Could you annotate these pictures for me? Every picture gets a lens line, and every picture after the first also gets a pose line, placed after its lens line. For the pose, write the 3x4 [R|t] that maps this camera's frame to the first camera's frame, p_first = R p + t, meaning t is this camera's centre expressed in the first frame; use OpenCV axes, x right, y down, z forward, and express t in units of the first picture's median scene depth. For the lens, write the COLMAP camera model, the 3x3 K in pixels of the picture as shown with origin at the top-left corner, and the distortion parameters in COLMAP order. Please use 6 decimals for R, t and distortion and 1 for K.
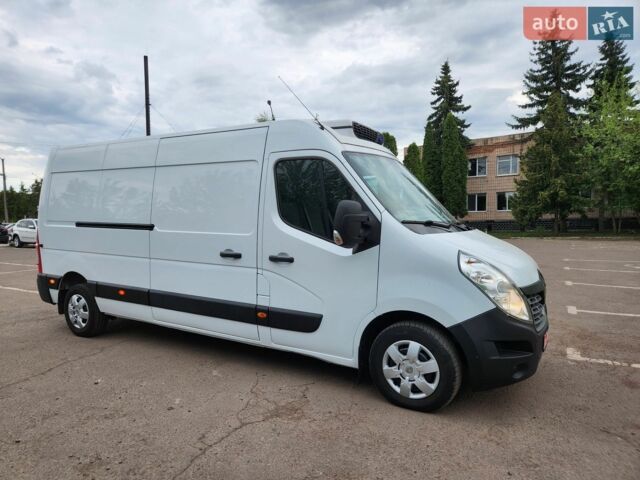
lens RADIAL K [[438.1, 0, 308.0], [0, 438.1, 252.2], [0, 0, 1]] dist [0.064282, -0.048324]
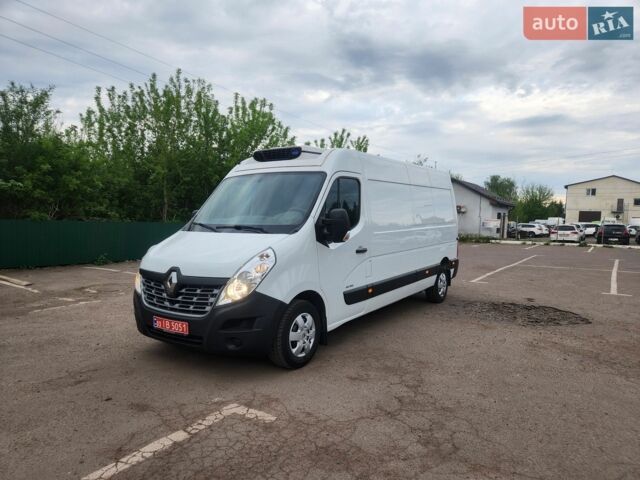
lens RADIAL K [[425.1, 0, 321.8], [0, 425.1, 246.3], [0, 0, 1]] dist [0.063056, -0.049666]
pose [[-0.056720, 0.073009, -0.995717, 1.401063], [-0.089002, 0.992982, 0.077879, -0.118369], [0.994415, 0.093038, -0.049824, 1.248519]]
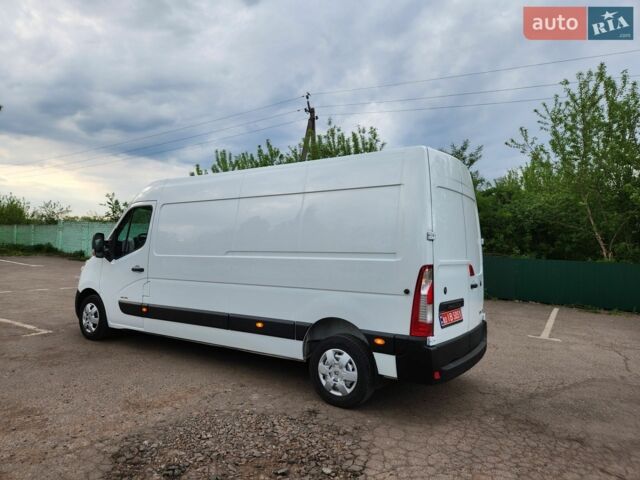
lens RADIAL K [[425.1, 0, 316.8], [0, 425.1, 238.0], [0, 0, 1]] dist [0.063056, -0.049666]
pose [[-0.998269, -0.017667, 0.056094, -0.458148], [-0.014525, 0.998330, 0.055918, -0.207801], [-0.056988, 0.055007, -0.996858, 2.631206]]
